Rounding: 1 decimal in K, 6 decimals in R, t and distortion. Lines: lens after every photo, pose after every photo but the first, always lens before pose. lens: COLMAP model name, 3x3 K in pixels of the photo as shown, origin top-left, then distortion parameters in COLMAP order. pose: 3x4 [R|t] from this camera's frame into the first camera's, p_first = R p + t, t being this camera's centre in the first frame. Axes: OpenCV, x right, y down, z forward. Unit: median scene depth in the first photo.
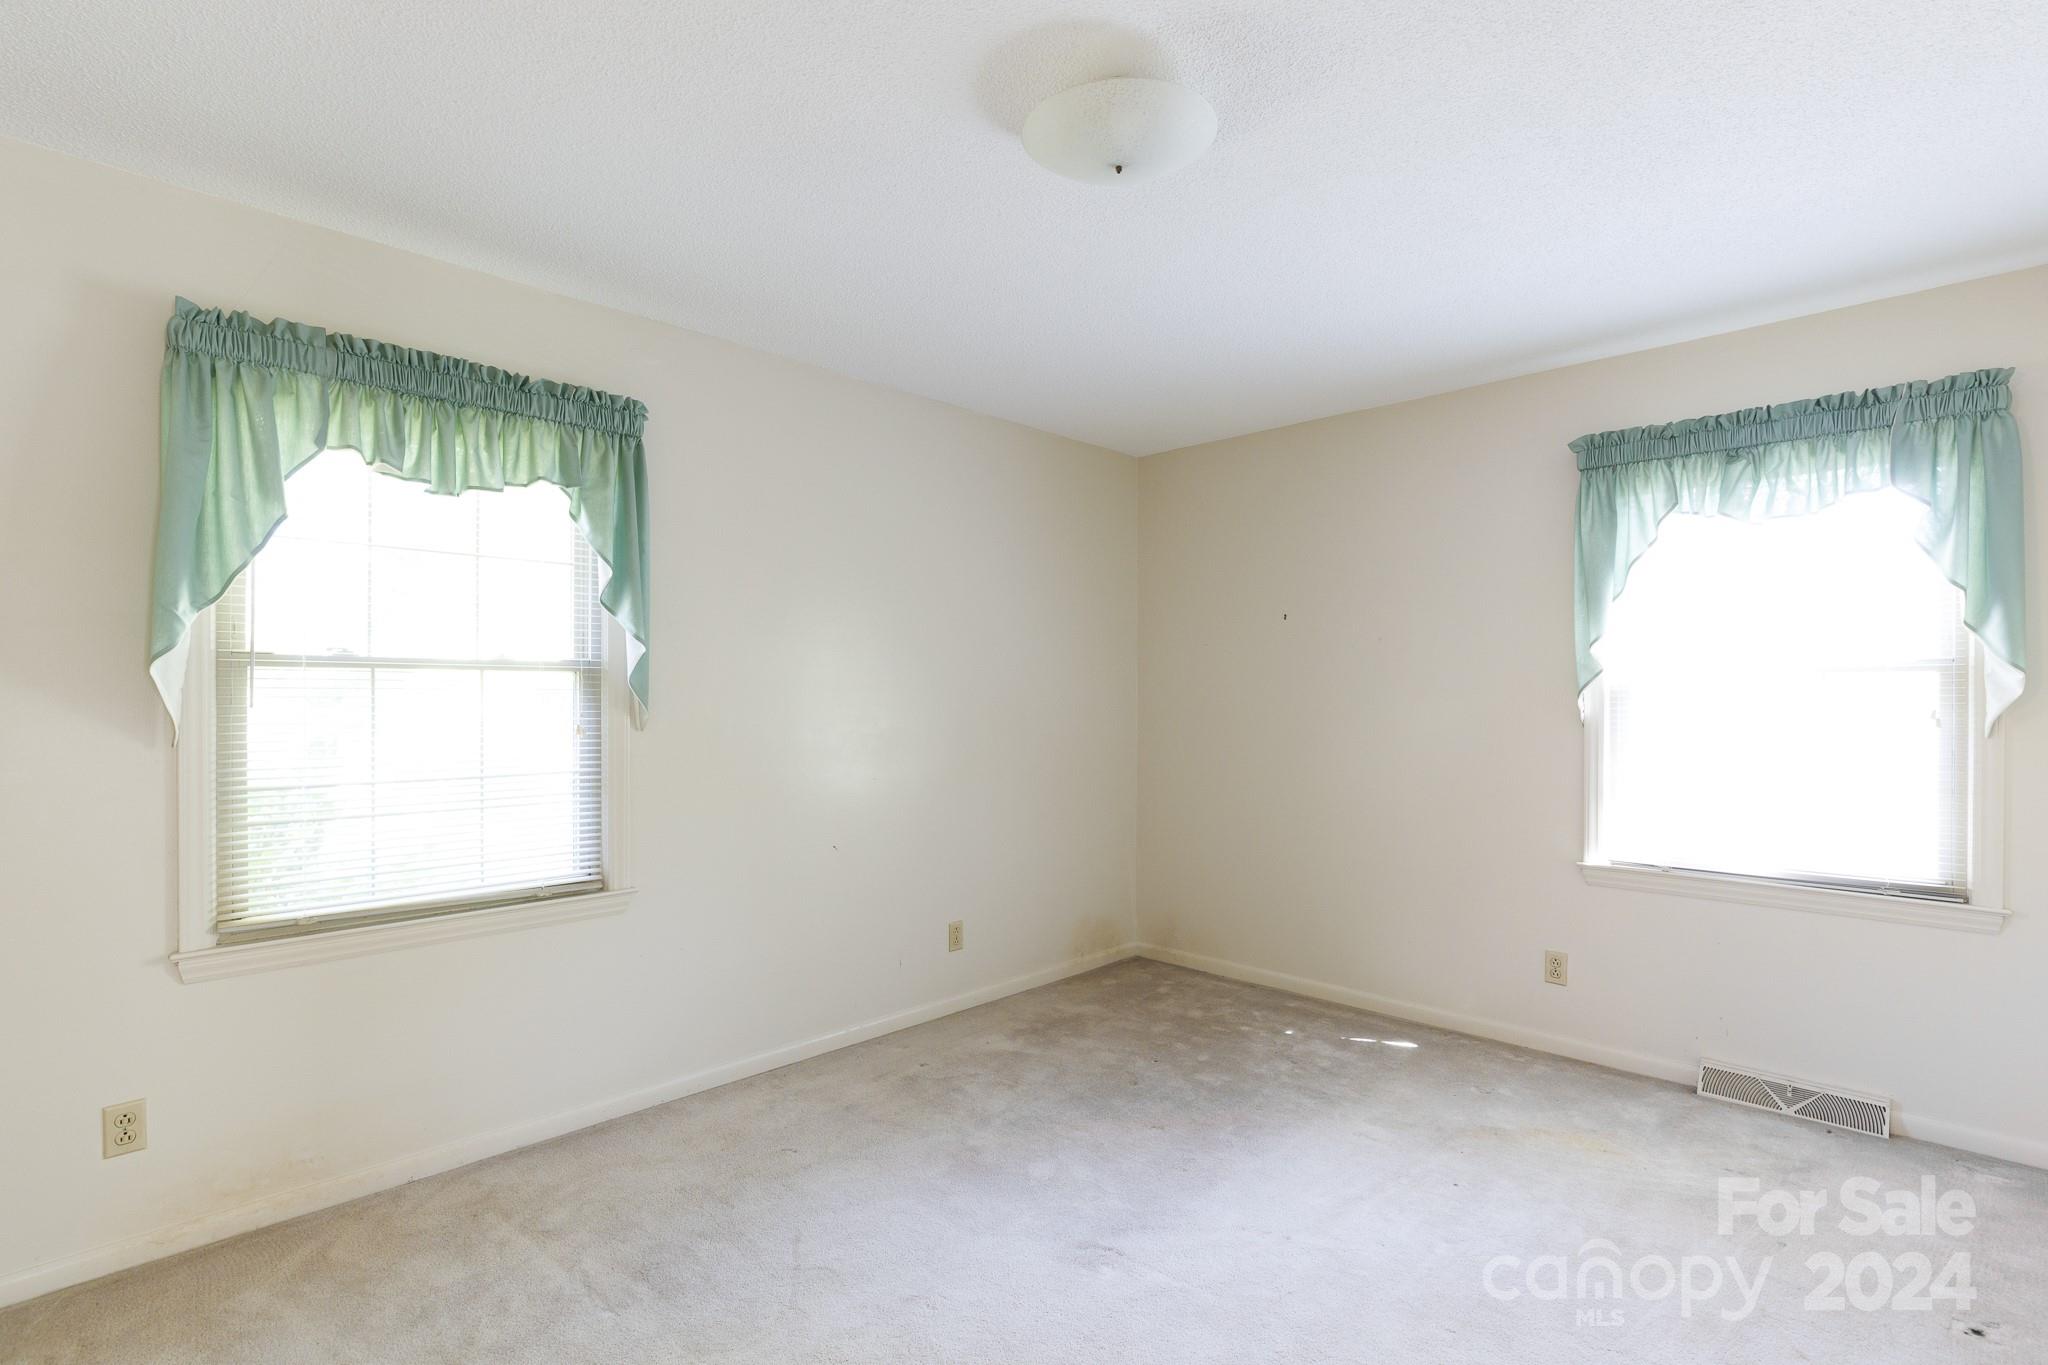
lens RADIAL K [[931.2, 0, 1023.4], [0, 931.2, 695.7], [0, 0, 1]] dist [-0.000331, -0.000203]
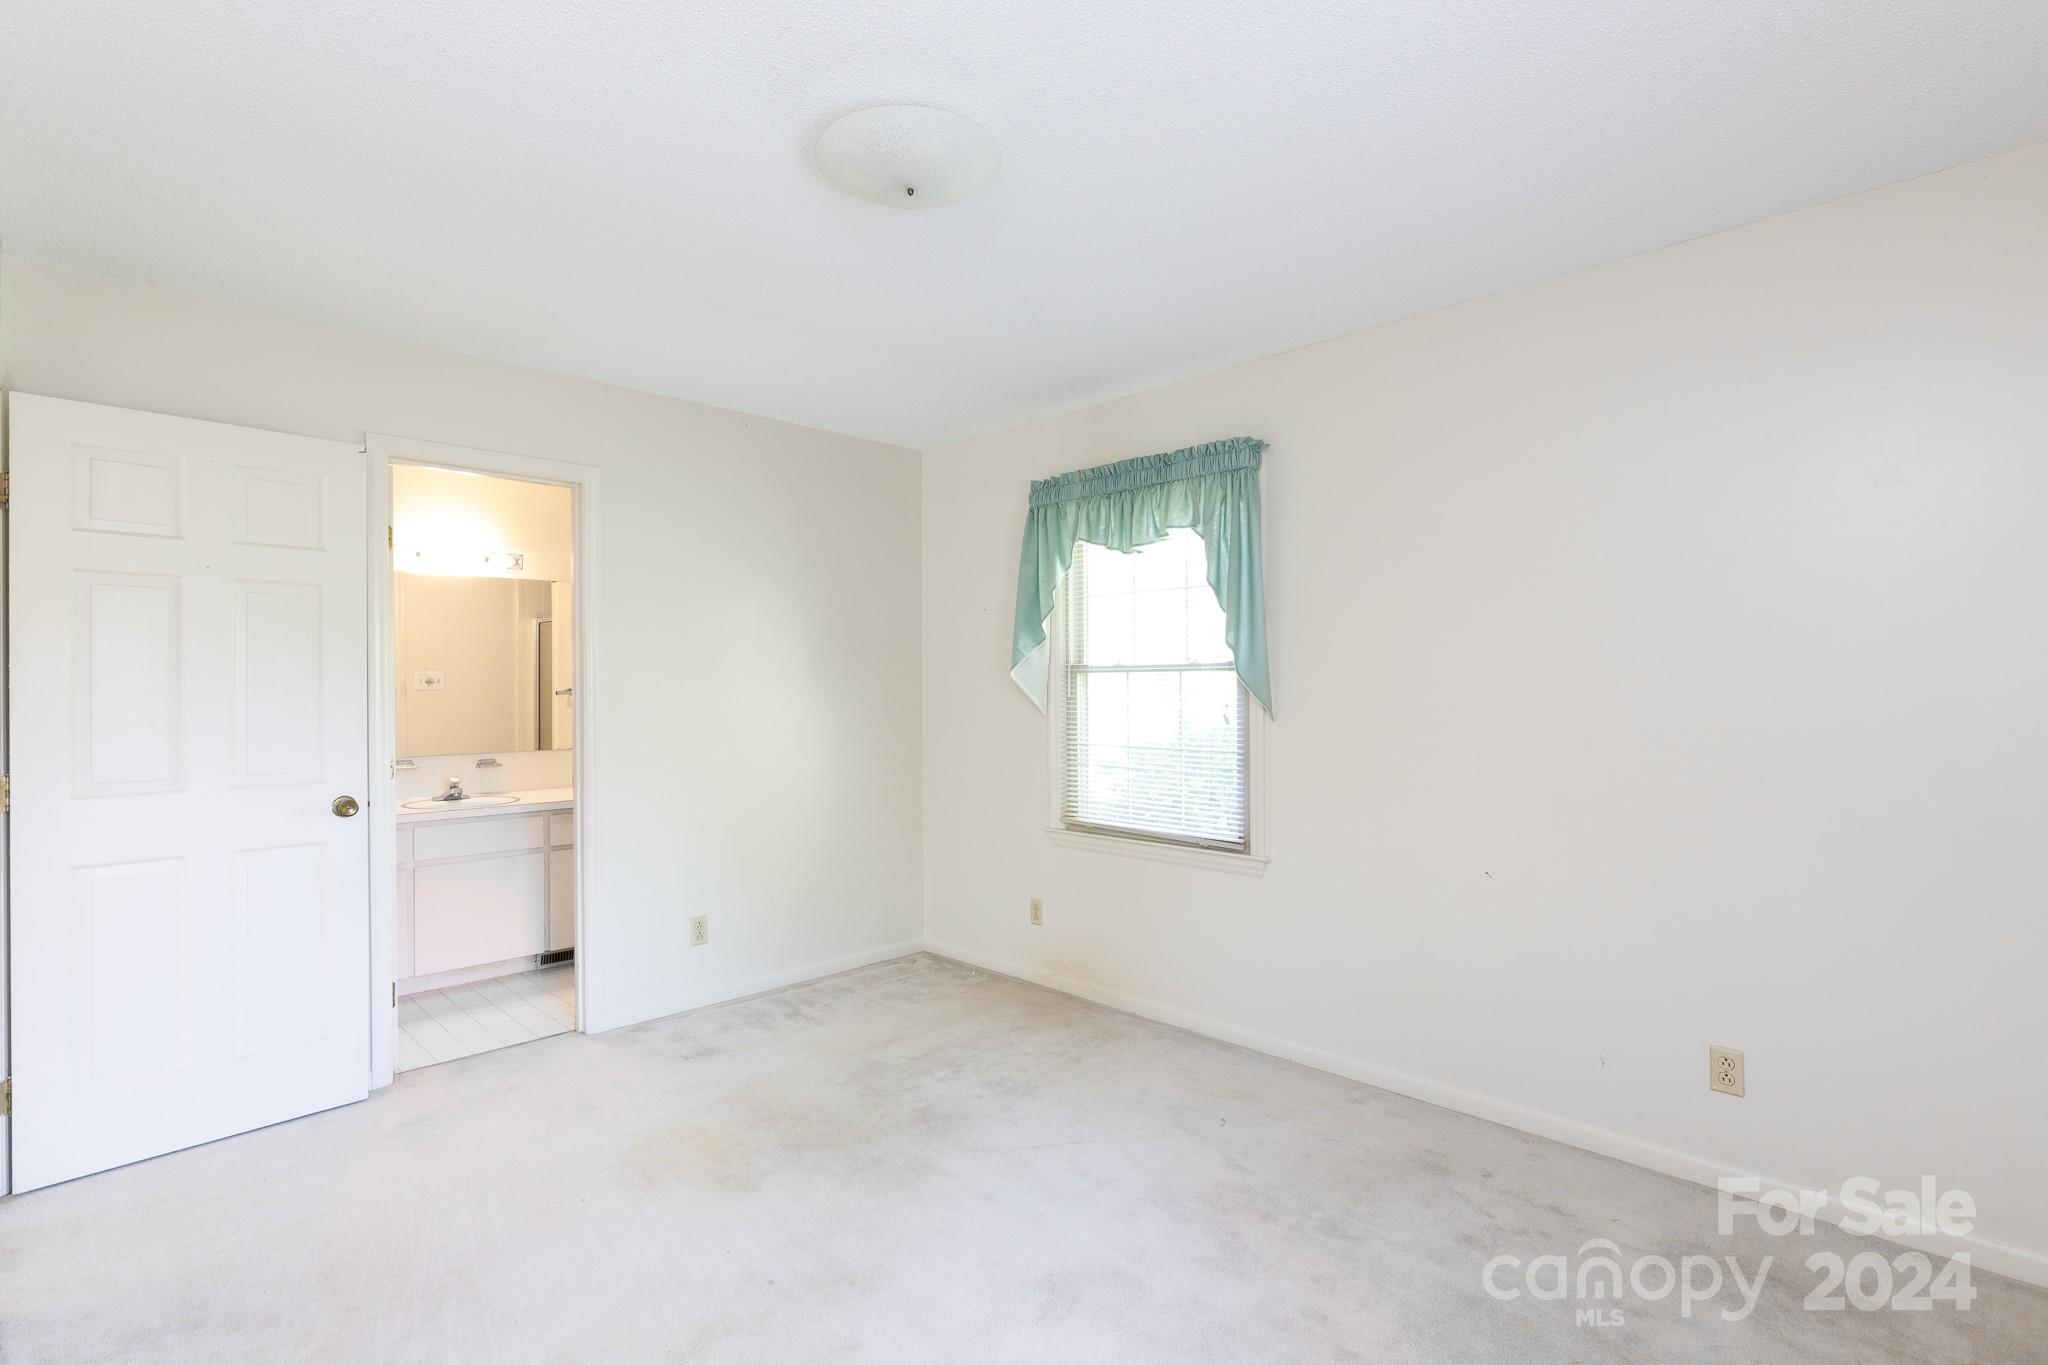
lens RADIAL K [[931.2, 0, 1023.1], [0, 931.2, 684.7], [0, 0, 1]] dist [-0.000331, -0.000203]
pose [[0.011579, -0.005777, -0.999916, 0.790877], [0.007614, 0.999955, -0.005689, -0.001948], [0.999904, -0.007548, 0.011622, 0.752347]]
